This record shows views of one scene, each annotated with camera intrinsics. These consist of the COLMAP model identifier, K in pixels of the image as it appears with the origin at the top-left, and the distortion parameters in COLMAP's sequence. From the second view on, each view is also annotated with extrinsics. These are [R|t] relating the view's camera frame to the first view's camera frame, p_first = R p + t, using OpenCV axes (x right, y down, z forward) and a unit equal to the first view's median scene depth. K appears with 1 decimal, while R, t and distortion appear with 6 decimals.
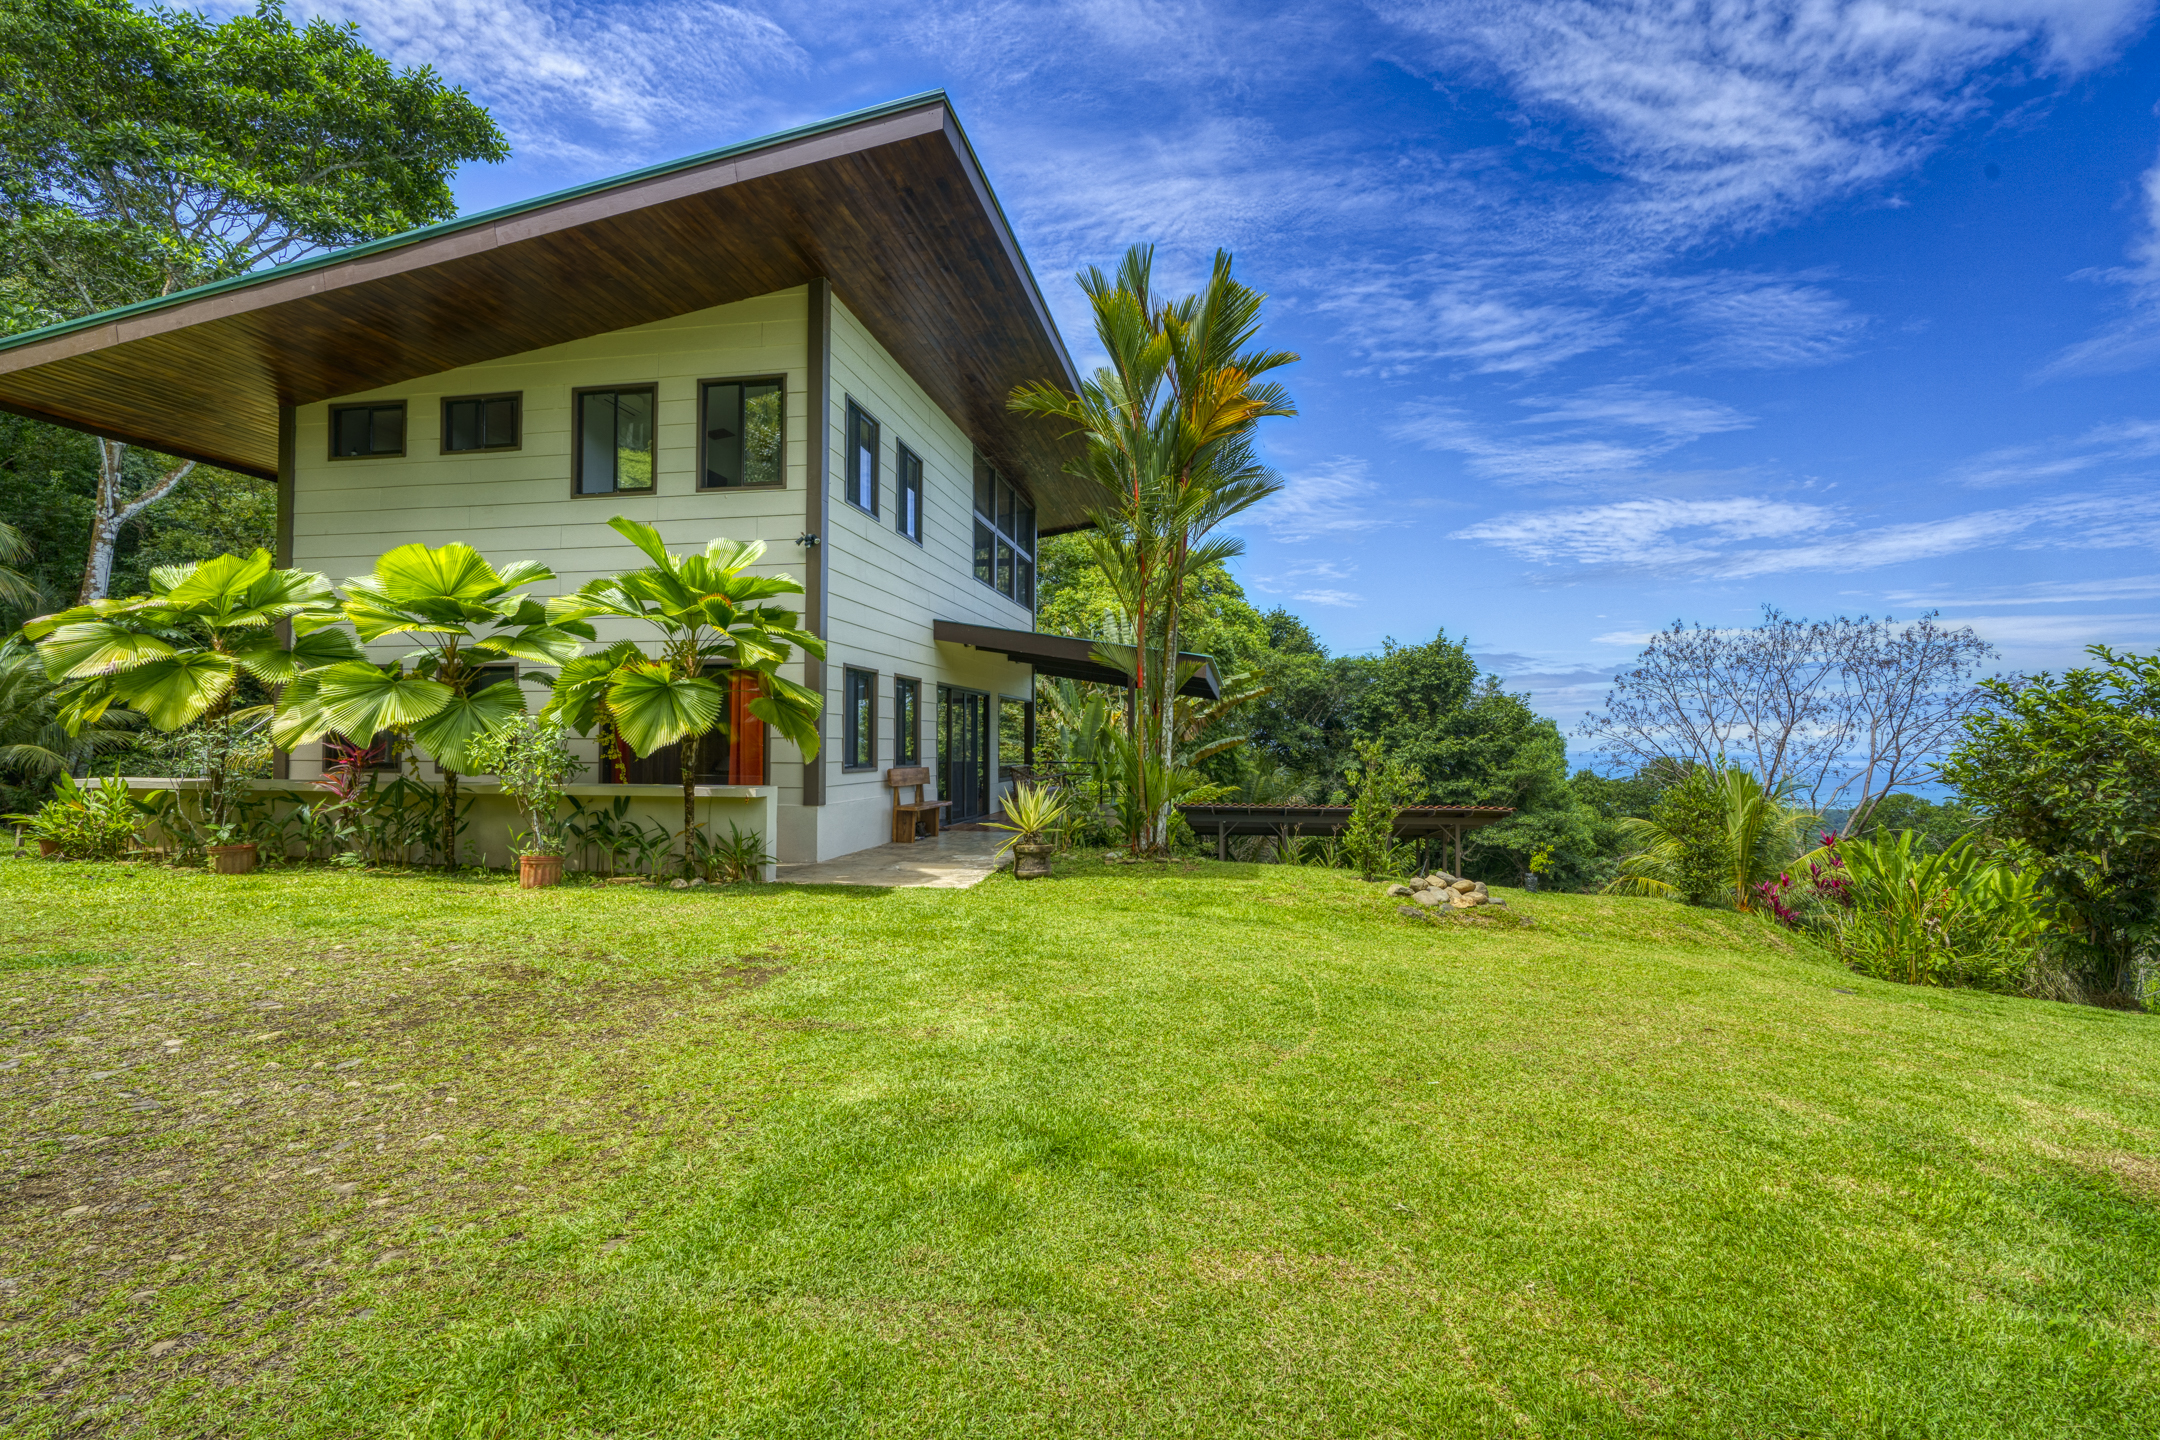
lens RADIAL K [[964.7, 0, 1080.0], [0, 964.7, 720.0], [0, 0, 1]] dist [-0.009711, 0.000590]
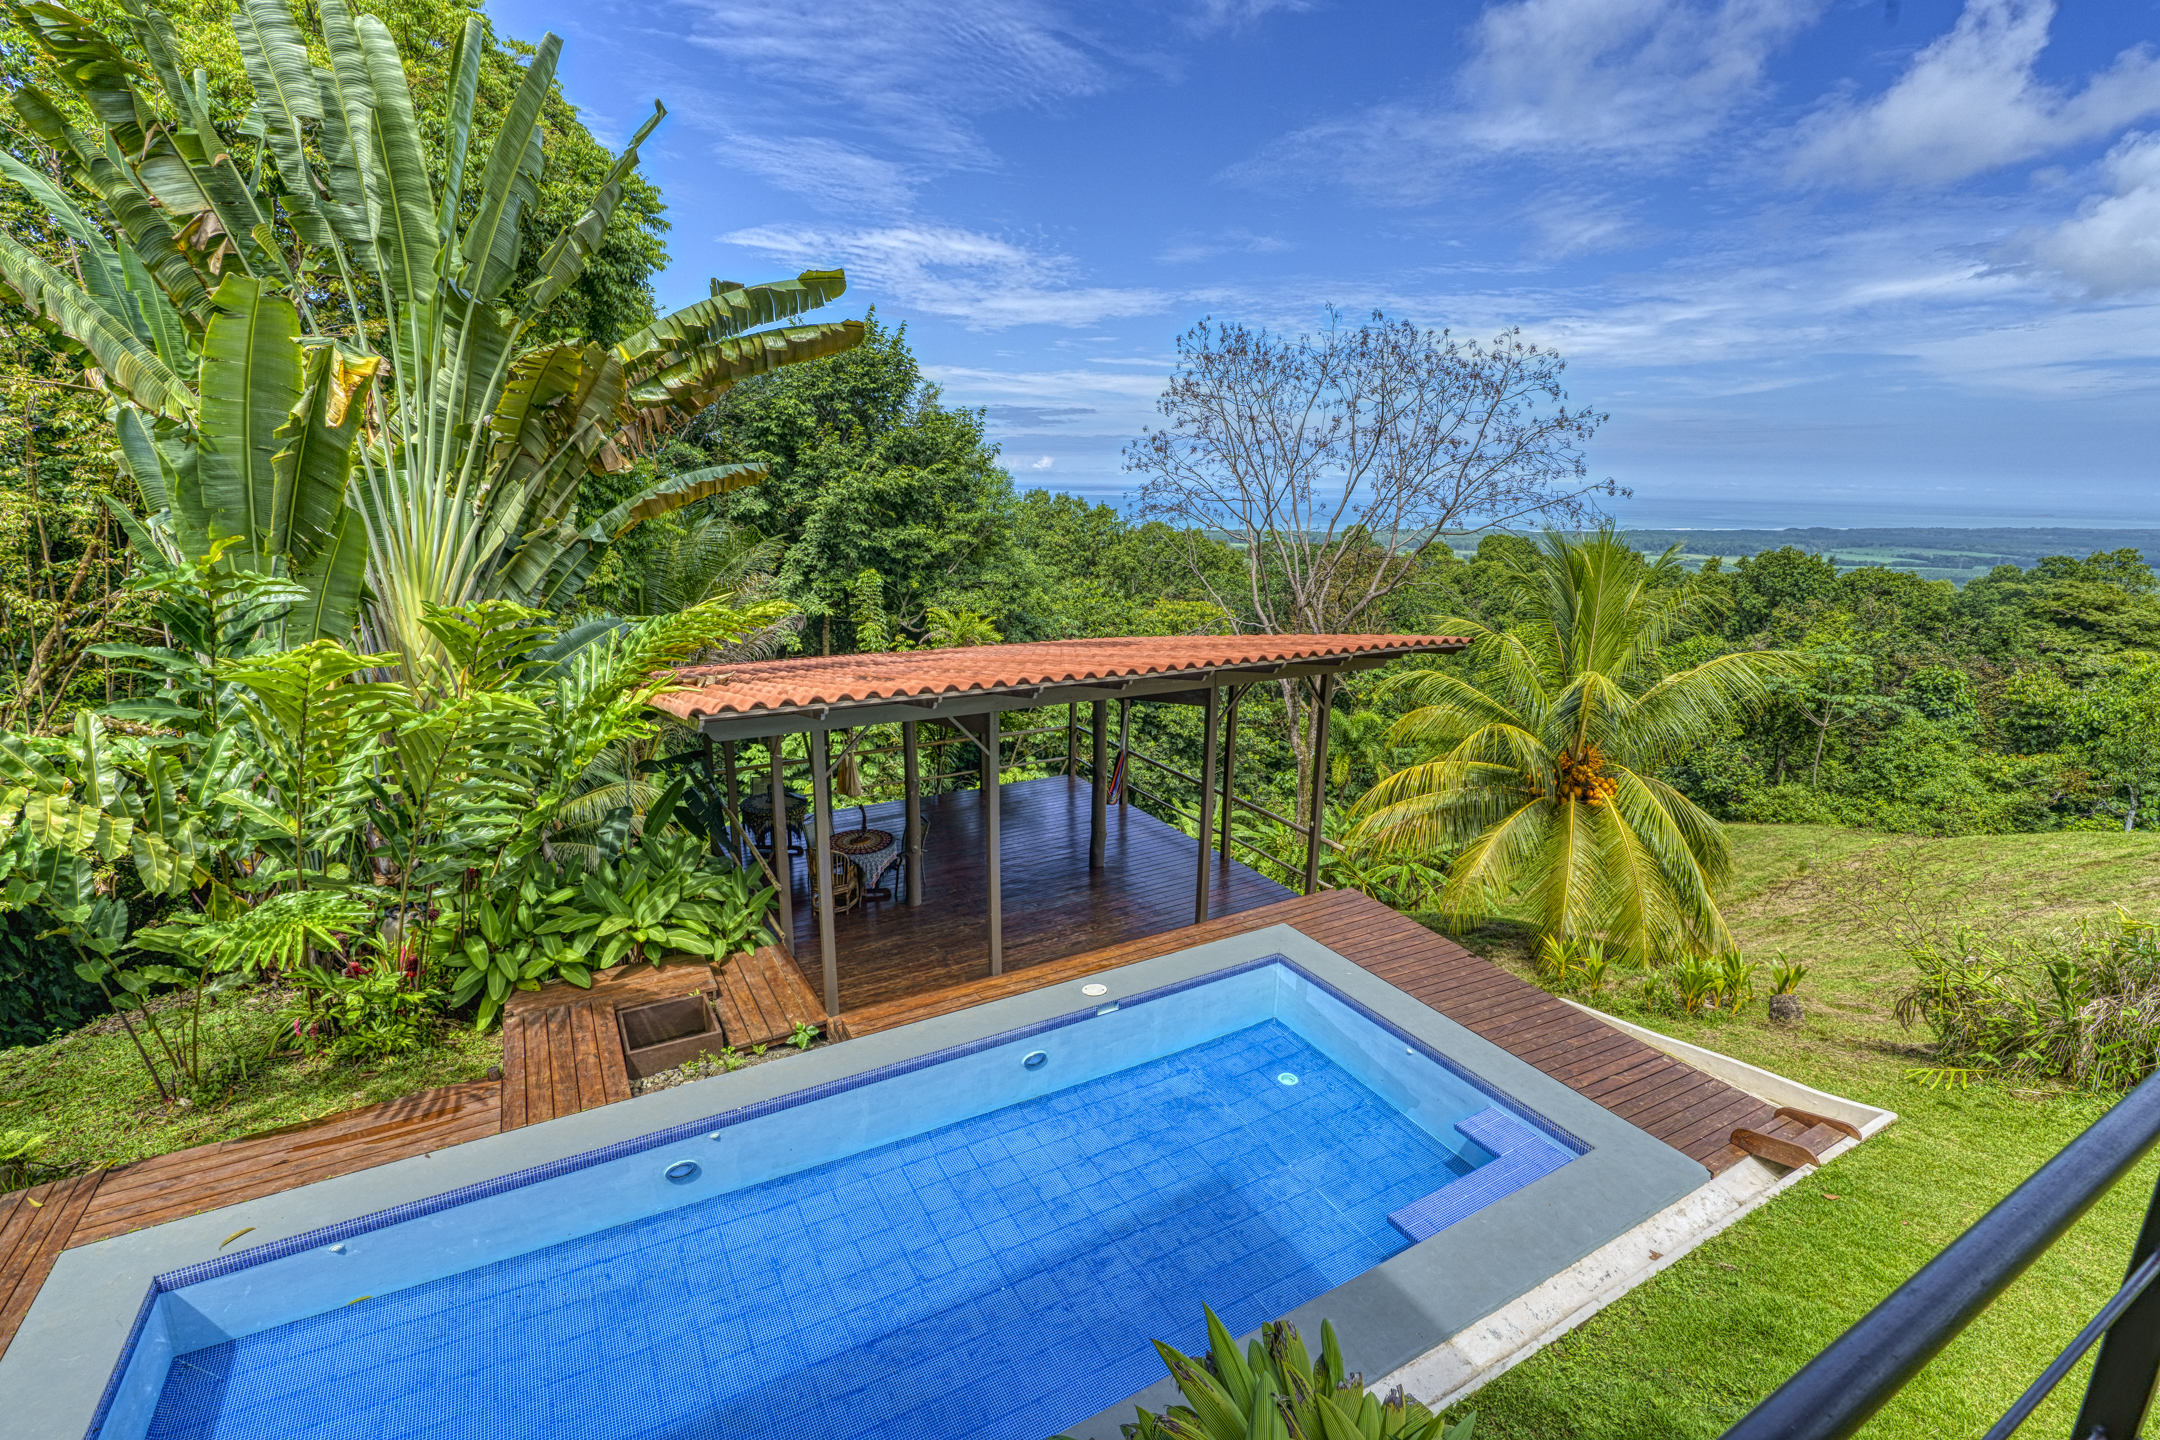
lens RADIAL K [[987.9, 0, 1080.0], [0, 987.9, 720.0], [0, 0, 1]] dist [-0.003442, 0.000237]
pose [[0.773686, -0.140221, 0.617858, 0.025292], [-0.031361, 0.965530, 0.258394, 0.028478], [-0.632793, -0.219293, 0.742620, 1.557691]]
